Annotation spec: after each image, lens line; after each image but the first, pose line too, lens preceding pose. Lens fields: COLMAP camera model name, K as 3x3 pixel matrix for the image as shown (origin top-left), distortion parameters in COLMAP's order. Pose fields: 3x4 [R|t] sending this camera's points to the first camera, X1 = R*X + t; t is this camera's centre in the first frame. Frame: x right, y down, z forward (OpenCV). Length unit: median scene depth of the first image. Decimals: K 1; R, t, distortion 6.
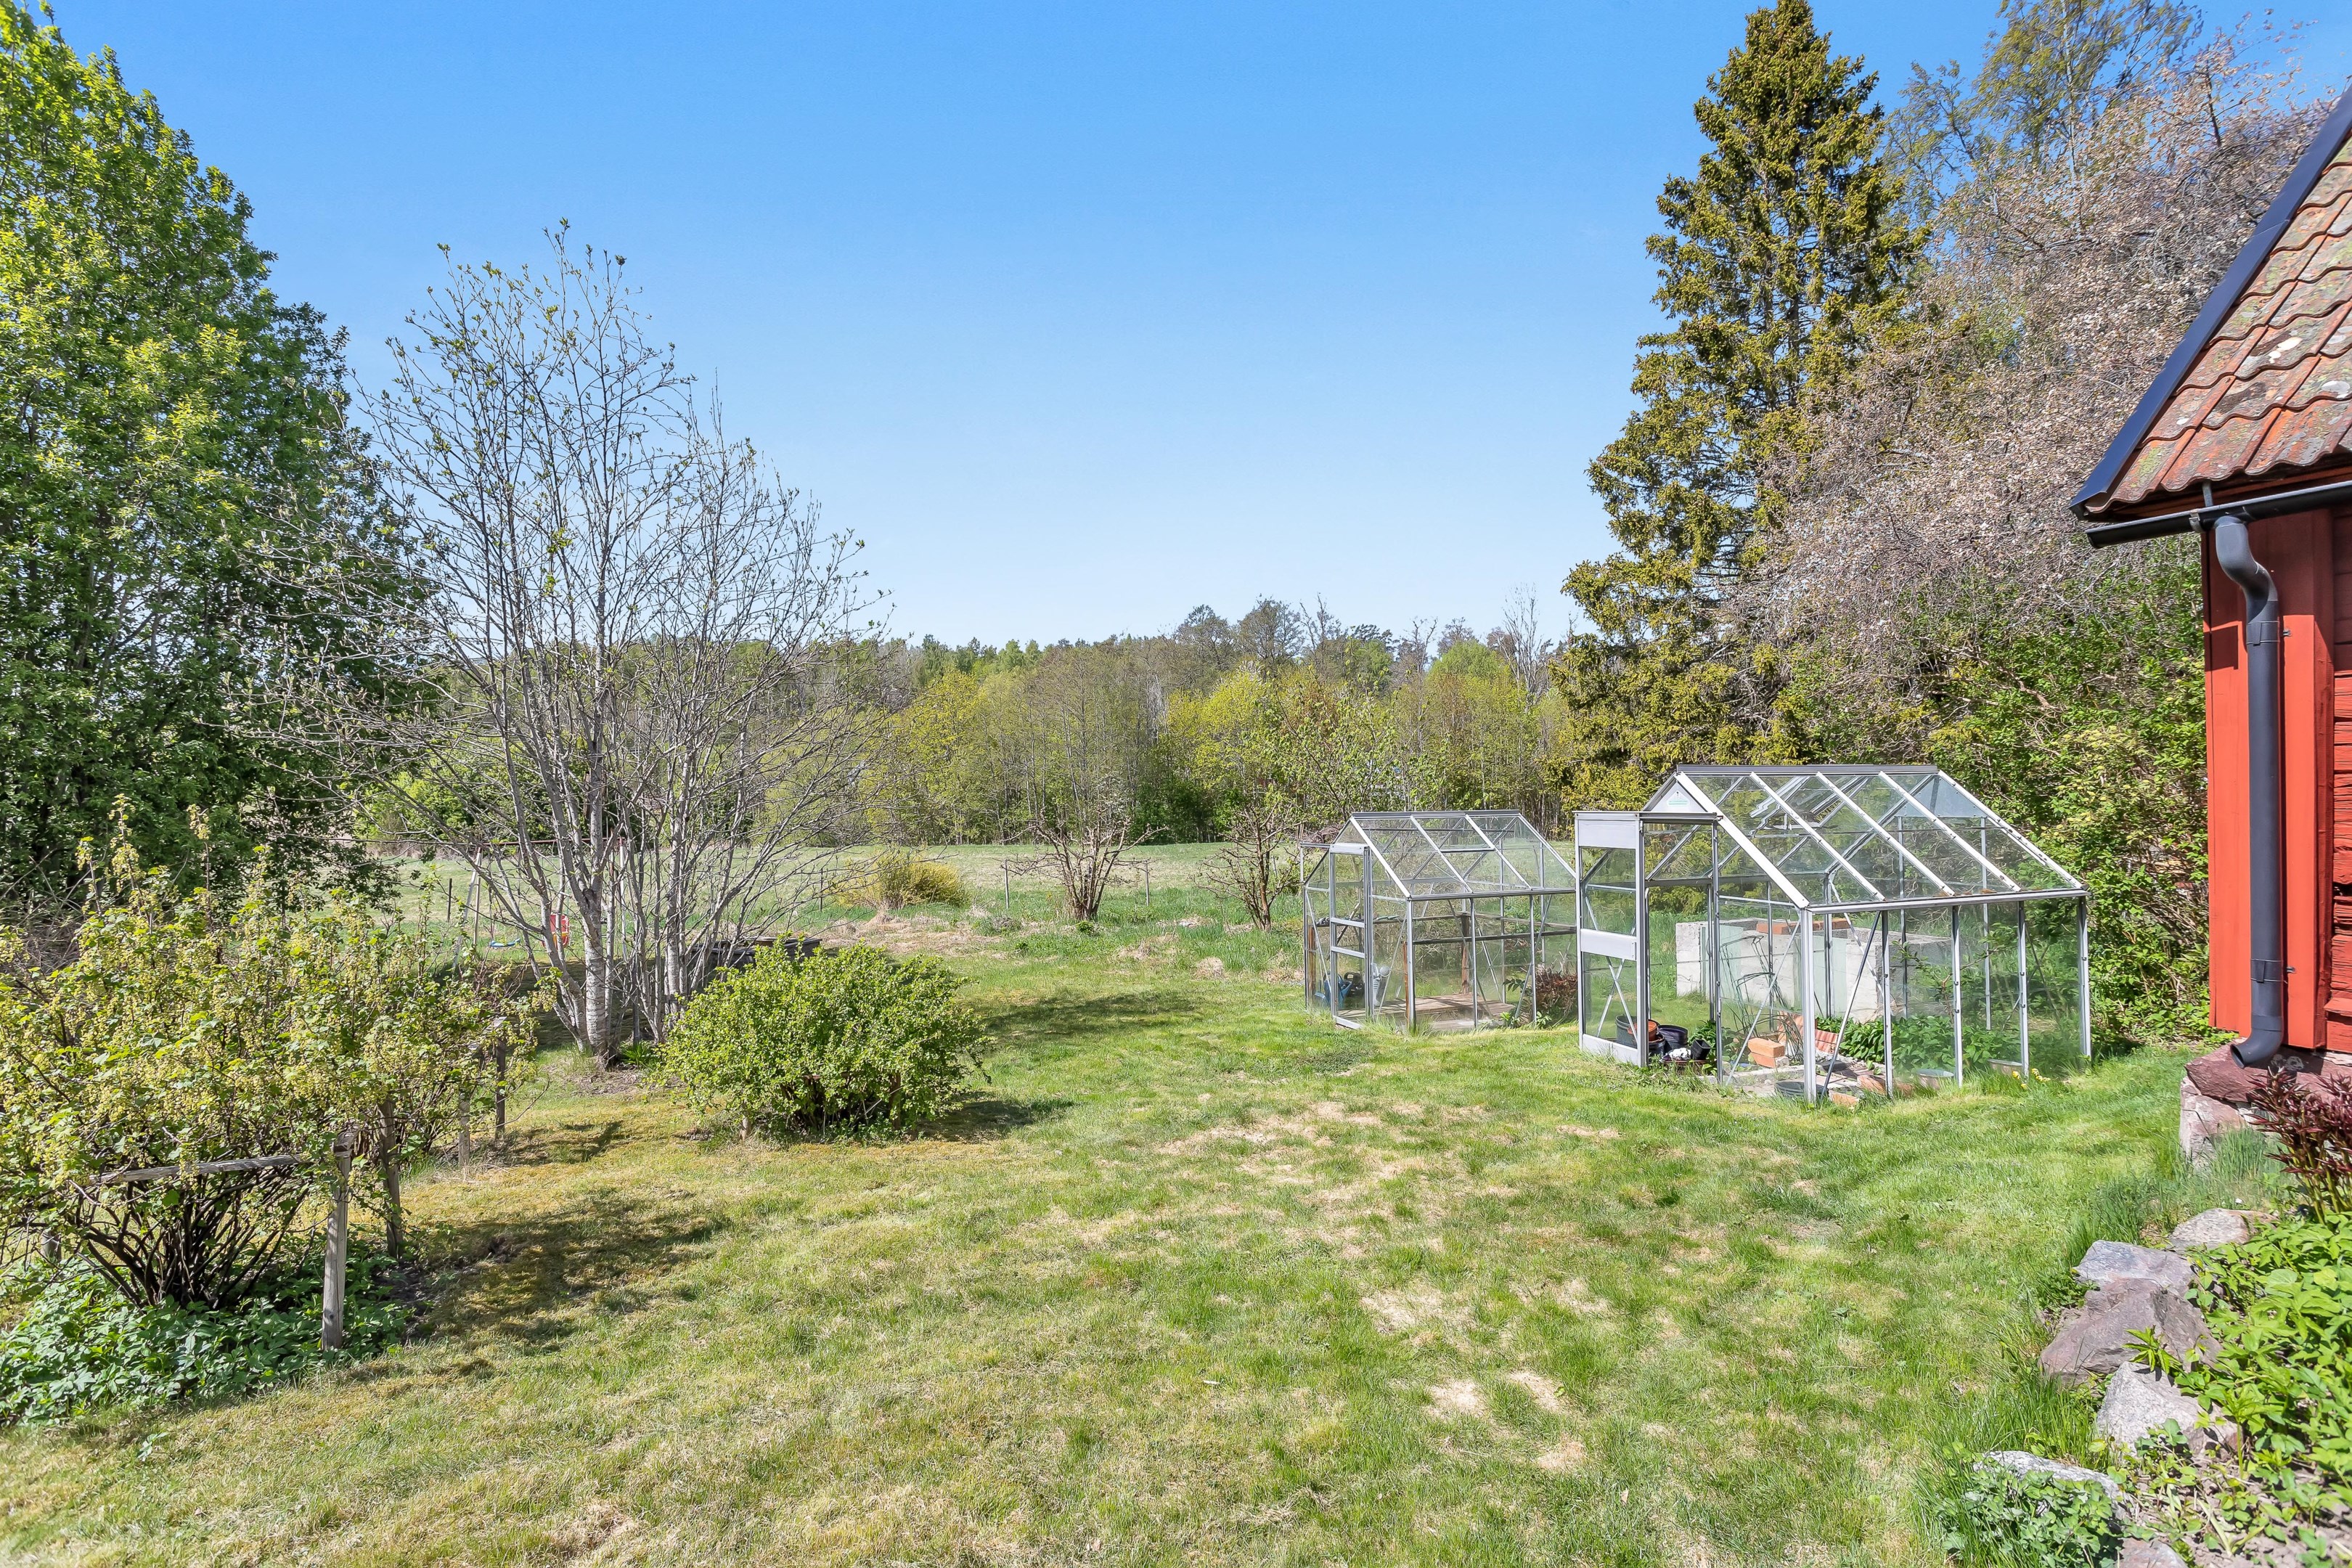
lens RADIAL K [[1194.6, 0, 1173.0], [0, 1194.6, 776.9], [0, 0, 1]] dist [-0.005364, -0.000197]
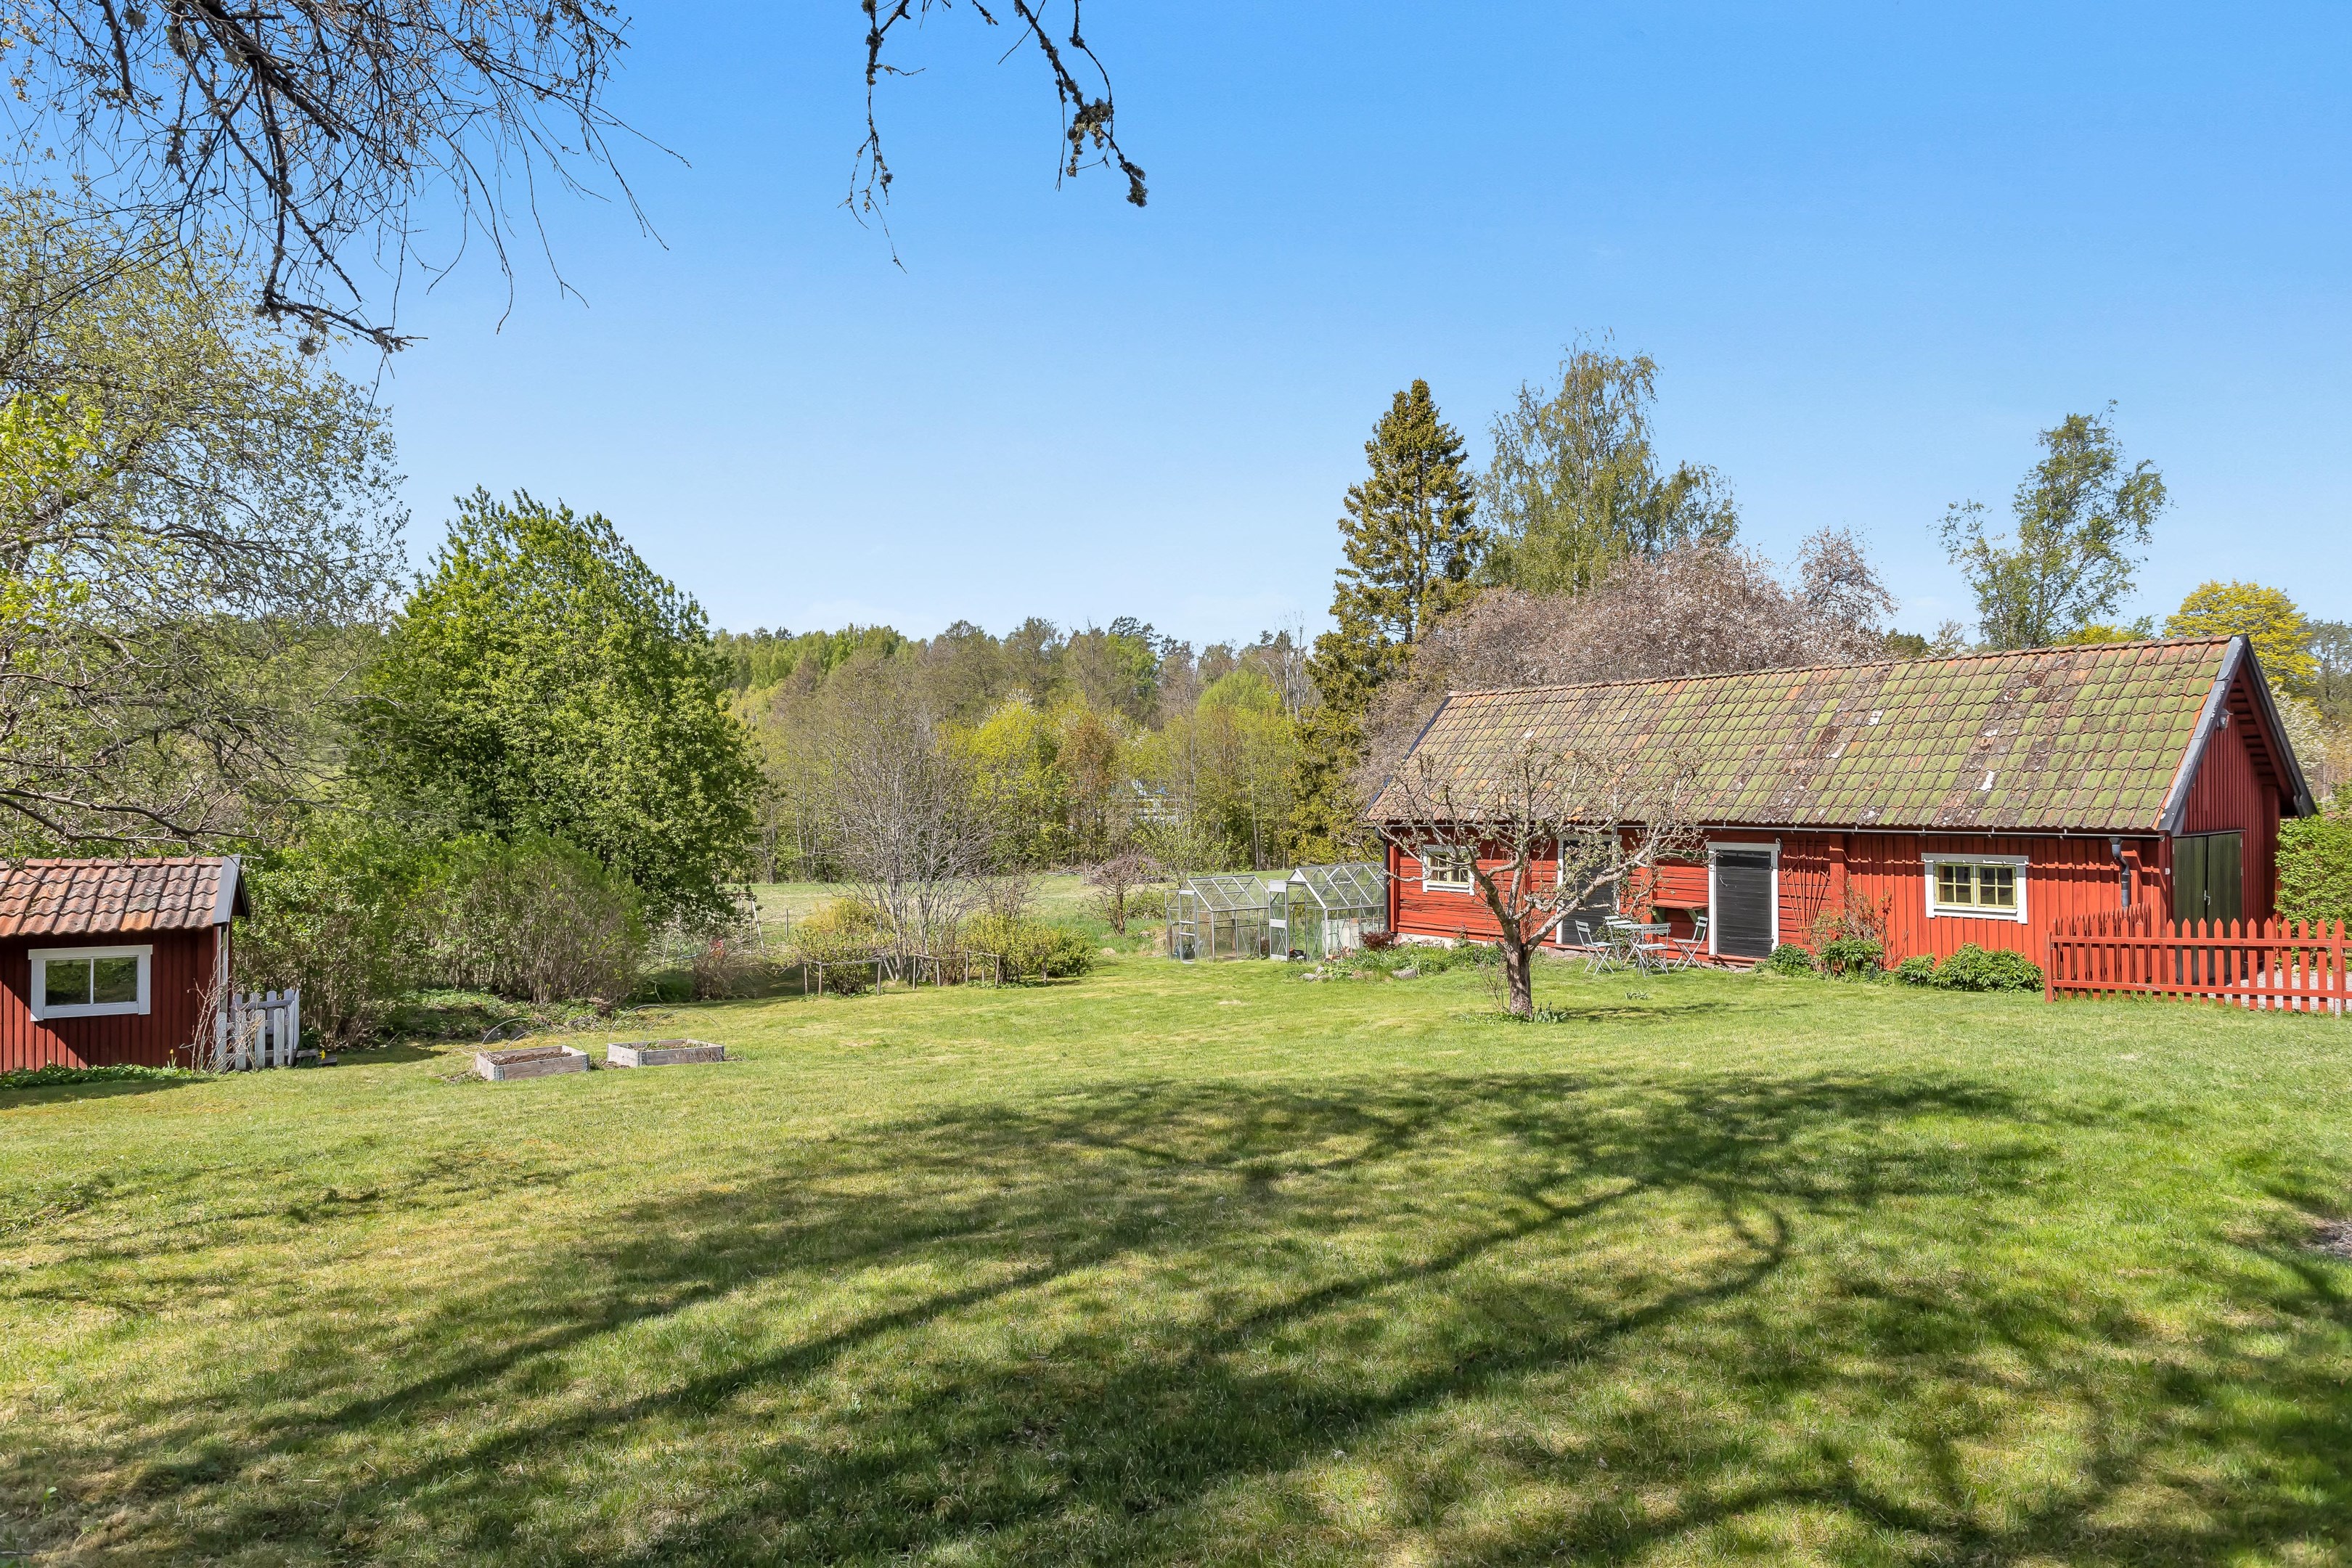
lens RADIAL K [[1453.8, 0, 1181.0], [0, 1453.8, 790.5], [0, 0, 1]] dist [-0.008646, 0.002737]
pose [[0.979832, -0.004429, 0.199776, -0.224984], [0.004459, 0.999990, 0.000303, -0.073371], [-0.199775, 0.000594, 0.979842, -0.942343]]
